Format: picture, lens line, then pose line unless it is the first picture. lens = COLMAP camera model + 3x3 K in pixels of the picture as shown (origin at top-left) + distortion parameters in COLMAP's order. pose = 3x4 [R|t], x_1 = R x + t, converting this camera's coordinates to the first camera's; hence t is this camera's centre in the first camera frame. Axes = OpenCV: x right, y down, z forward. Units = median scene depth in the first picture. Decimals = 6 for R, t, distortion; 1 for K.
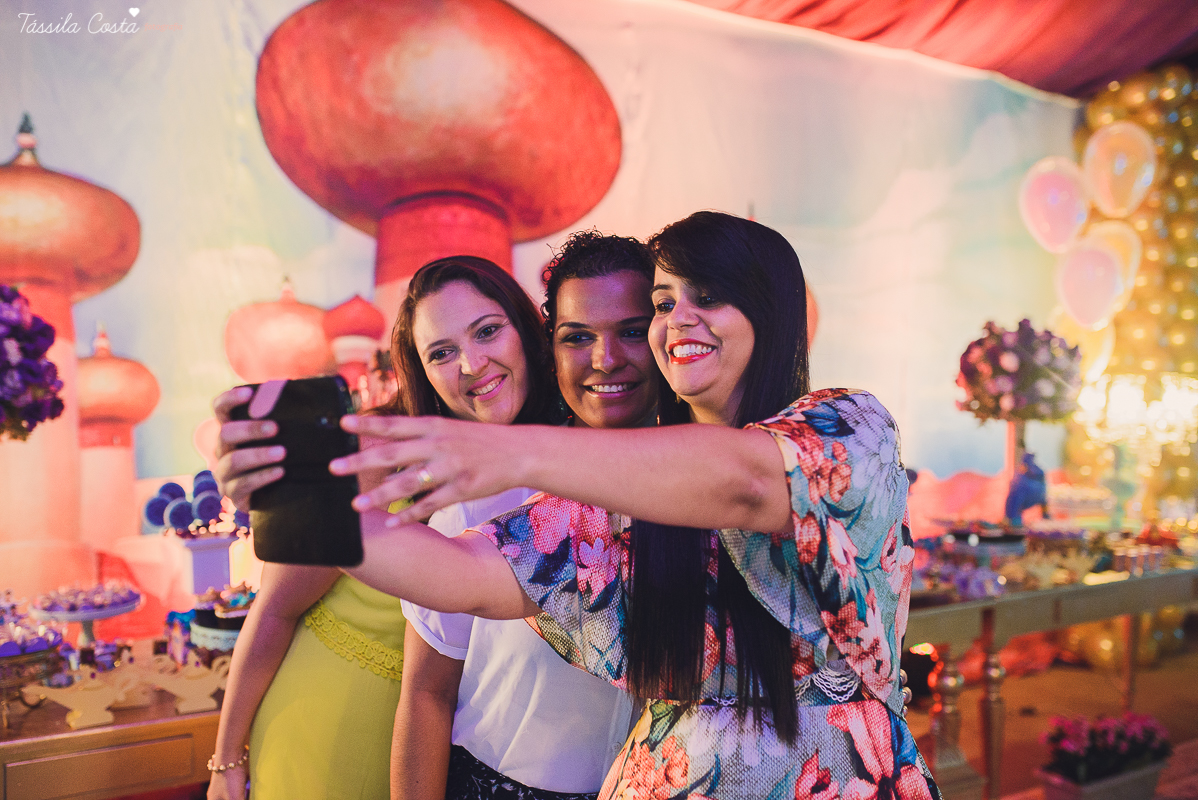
lens RADIAL K [[1148.1, 0, 599.0], [0, 1148.1, 400.0], [0, 0, 1]] dist [-0.058055, 0.039732]
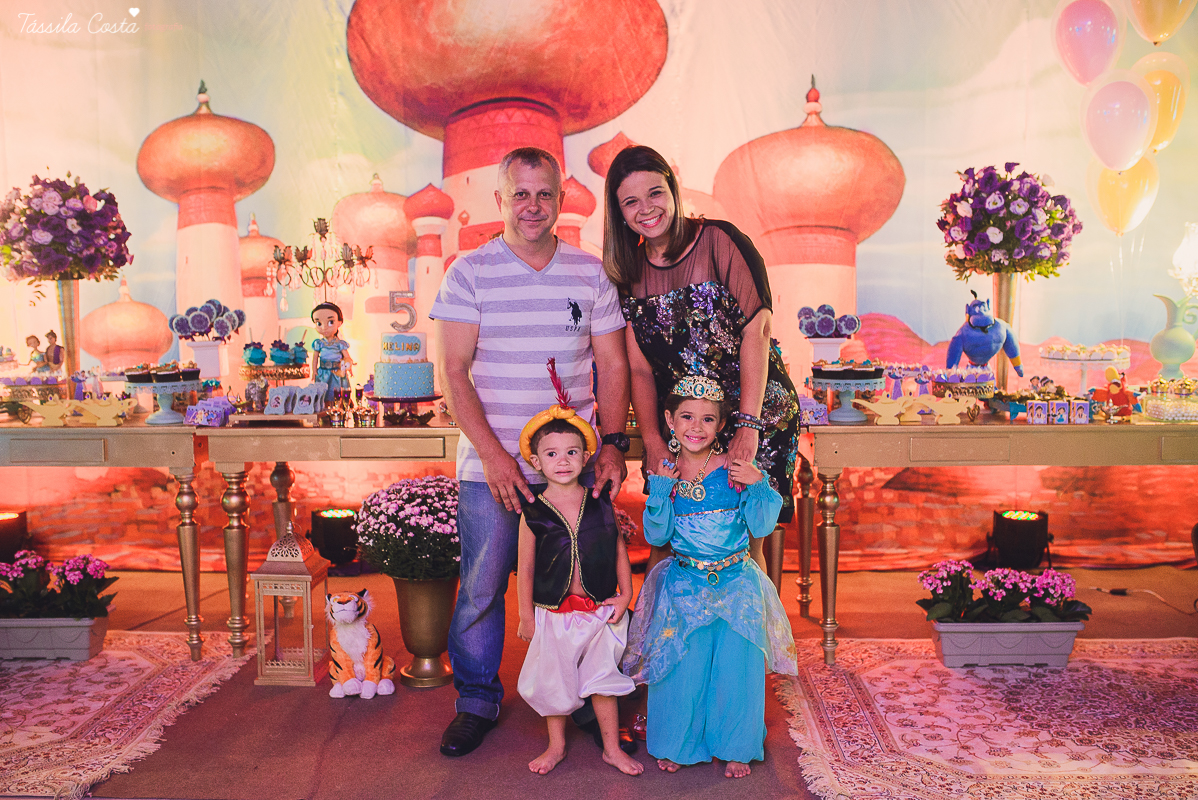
lens RADIAL K [[1148.1, 0, 599.0], [0, 1148.1, 400.0], [0, 0, 1]] dist [-0.058055, 0.039732]
pose [[0.822672, 0.040626, -0.567064, 0.718102], [0.003415, 0.997072, 0.076388, 0.057157], [0.568507, -0.064779, 0.820124, -0.000129]]
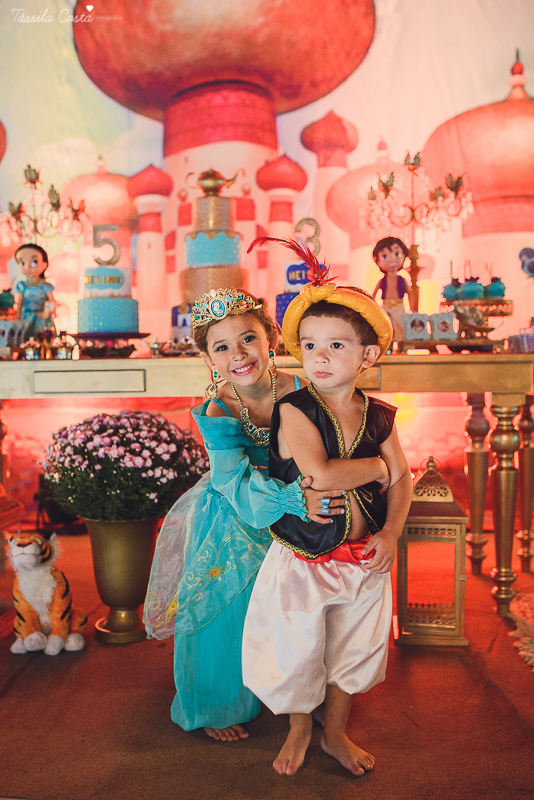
lens RADIAL K [[822.0, 0, 268.5], [0, 822.0, 418.8], [0, 0, 1]] dist [-0.057593, 0.037936]
pose [[0.793435, 0.025613, -0.608115, 0.525756], [0.010166, 0.998417, 0.055317, 0.167248], [0.608570, -0.050072, 0.791919, 0.272614]]
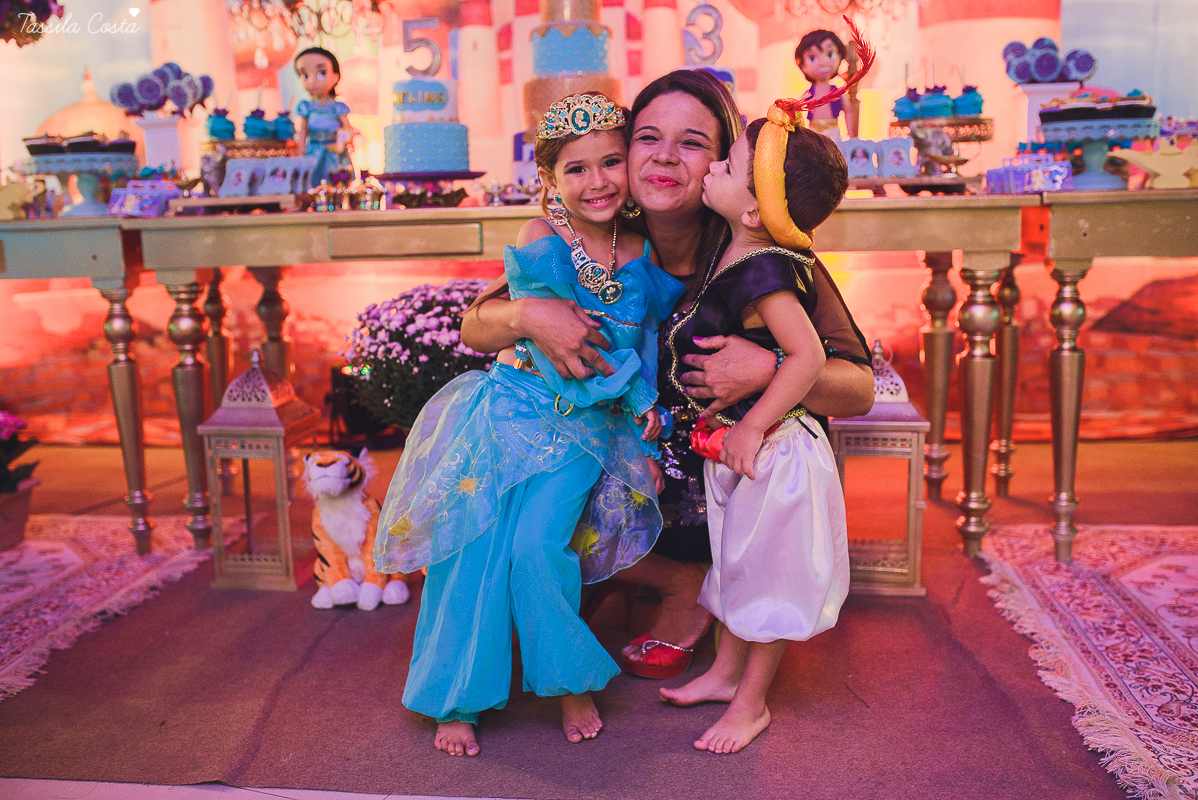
lens RADIAL K [[1148.1, 0, 599.0], [0, 1148.1, 400.0], [0, 0, 1]] dist [-0.058055, 0.039732]
pose [[0.776177, 0.080181, -0.625397, 0.523688], [0.022013, 0.987831, 0.153968, 0.163796], [0.630131, -0.133273, 0.764966, 0.256097]]
